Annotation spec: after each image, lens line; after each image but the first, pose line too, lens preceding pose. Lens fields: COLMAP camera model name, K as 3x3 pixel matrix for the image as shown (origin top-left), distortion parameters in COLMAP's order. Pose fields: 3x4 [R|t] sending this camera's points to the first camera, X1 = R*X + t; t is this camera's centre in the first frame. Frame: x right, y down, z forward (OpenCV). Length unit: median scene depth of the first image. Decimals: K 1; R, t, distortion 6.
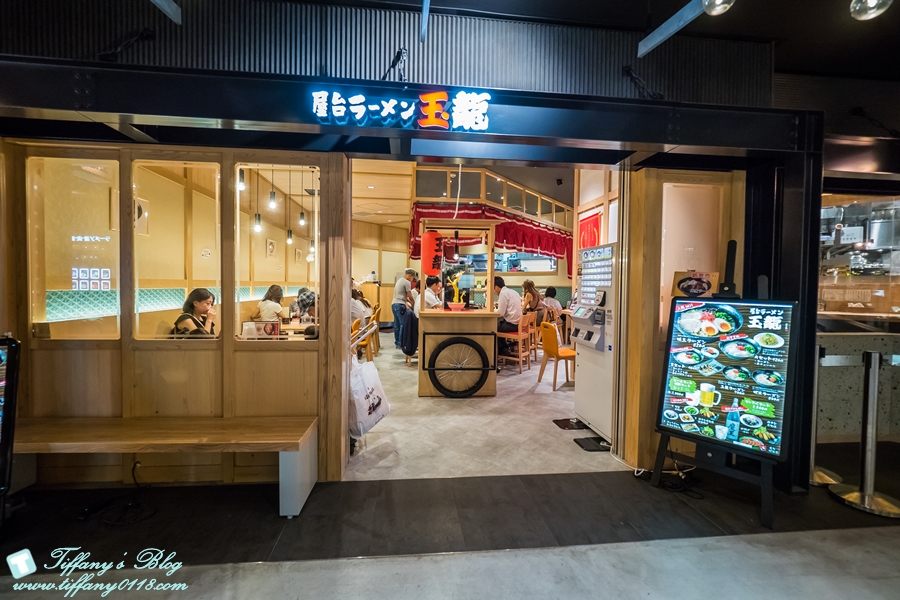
lens RADIAL K [[375.1, 0, 450.0], [0, 375.1, 300.0], [0, 0, 1]] dist [-0.001159, -0.000134]
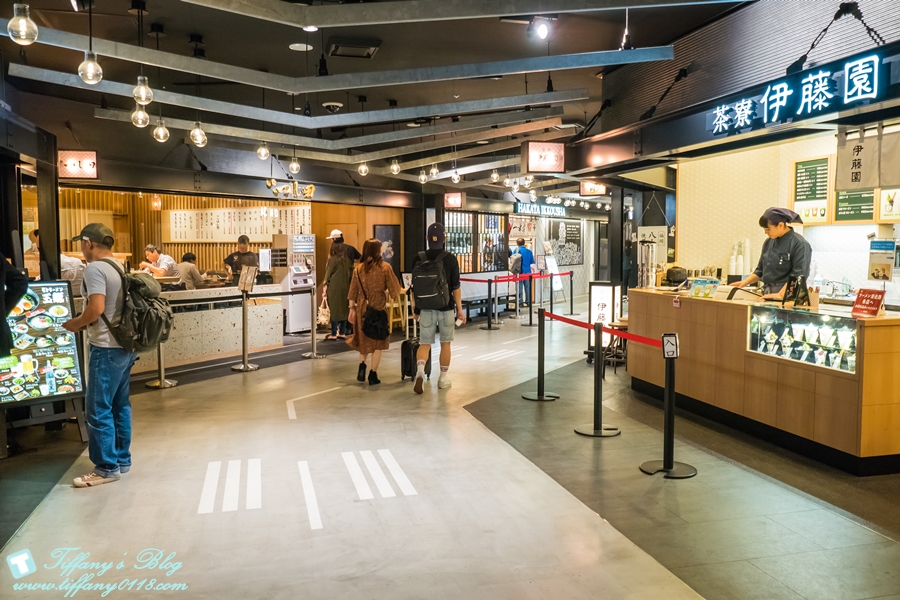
lens RADIAL K [[727.3, 0, 450.0], [0, 727.3, 300.0], [0, 0, 1]] dist [0.008476, 0.004431]
pose [[-0.153168, -0.090520, 0.984046, -1.796230], [0.027599, 0.995015, 0.095825, -0.133165], [-0.987815, 0.041836, -0.149906, 0.028734]]
